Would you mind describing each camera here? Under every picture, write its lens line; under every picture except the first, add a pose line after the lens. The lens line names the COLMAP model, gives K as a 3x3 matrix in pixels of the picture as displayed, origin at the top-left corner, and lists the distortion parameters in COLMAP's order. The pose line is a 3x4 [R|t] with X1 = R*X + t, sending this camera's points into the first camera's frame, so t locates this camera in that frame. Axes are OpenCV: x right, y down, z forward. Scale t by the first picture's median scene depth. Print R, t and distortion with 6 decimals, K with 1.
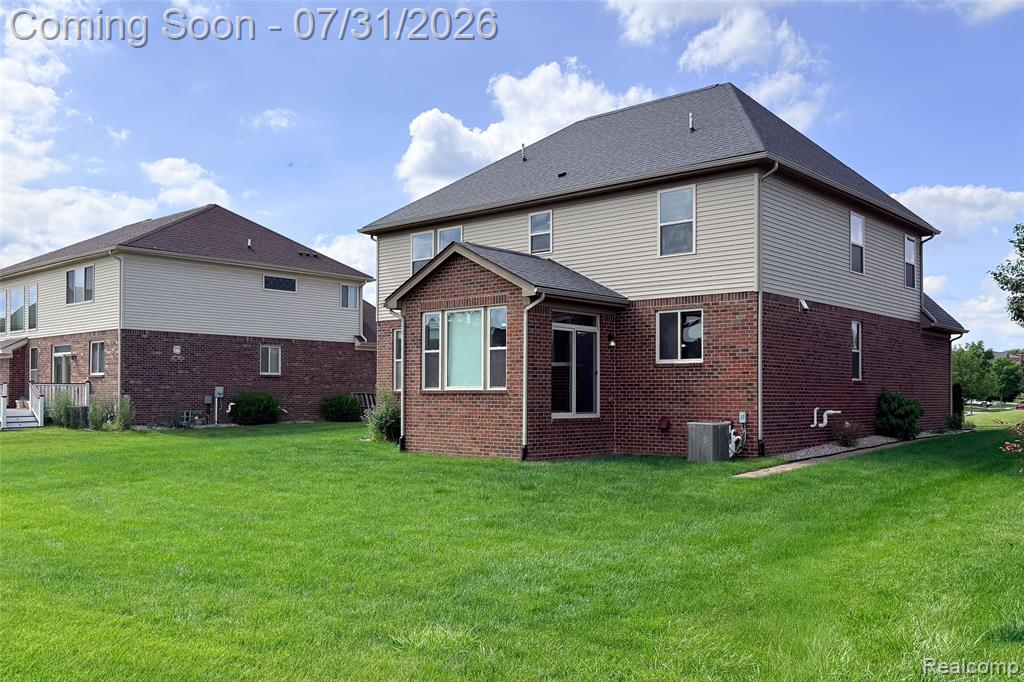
lens RADIAL K [[877.1, 0, 539.2], [0, 877.1, 361.1], [0, 0, 1]] dist [-0.002899, -0.001063]
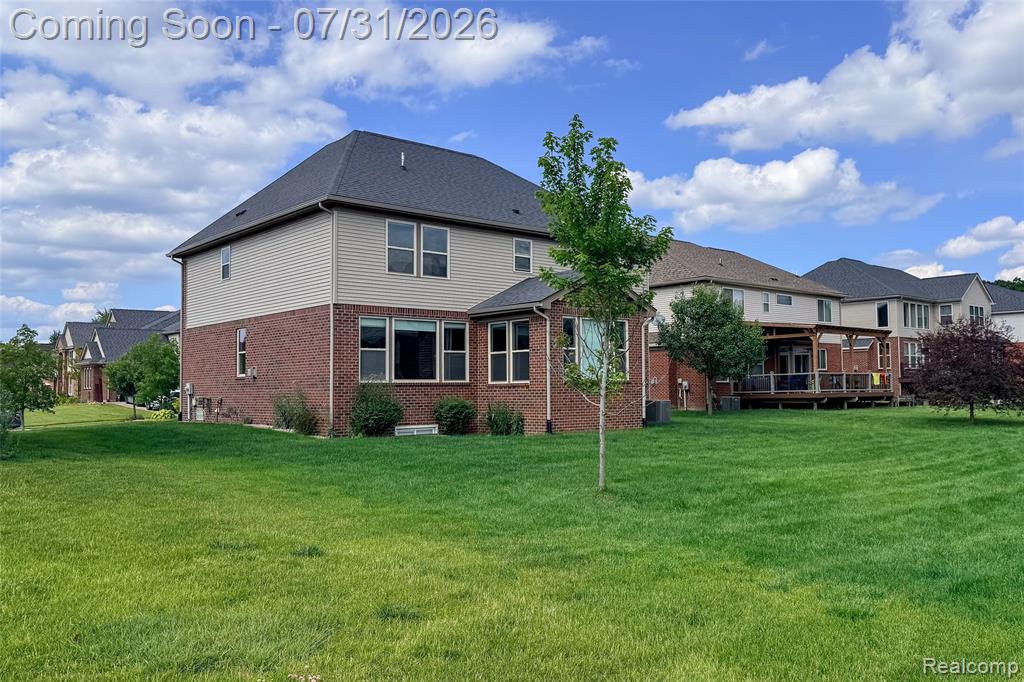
lens RADIAL K [[850.5, 0, 512.0], [0, 850.5, 341.0], [0, 0, 1]] dist [-0.004977, -0.002508]
pose [[0.153440, 0.049444, 0.986920, -1.335326], [-0.028378, 0.998556, -0.045615, 0.035242], [-0.987750, -0.021008, 0.154622, 0.921731]]
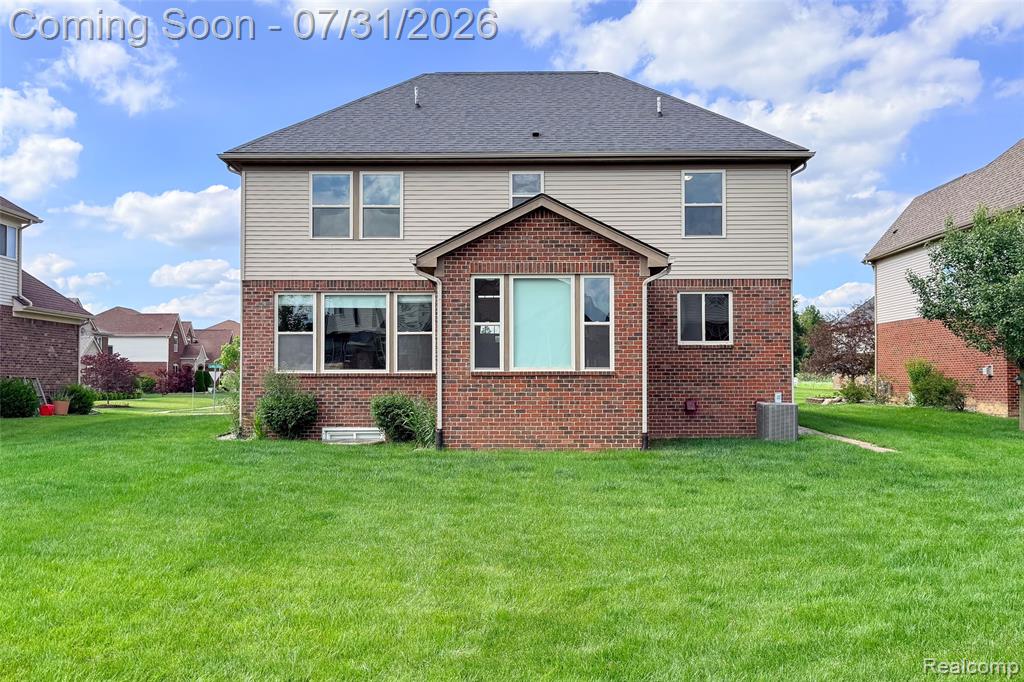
lens RADIAL K [[850.5, 0, 512.0], [0, 850.5, 341.0], [0, 0, 1]] dist [-0.004977, -0.002508]
pose [[0.766561, 0.025054, 0.641683, -0.629387], [-0.020754, 0.999683, -0.014239, 0.016157], [-0.641836, -0.002403, 0.766838, 0.390617]]
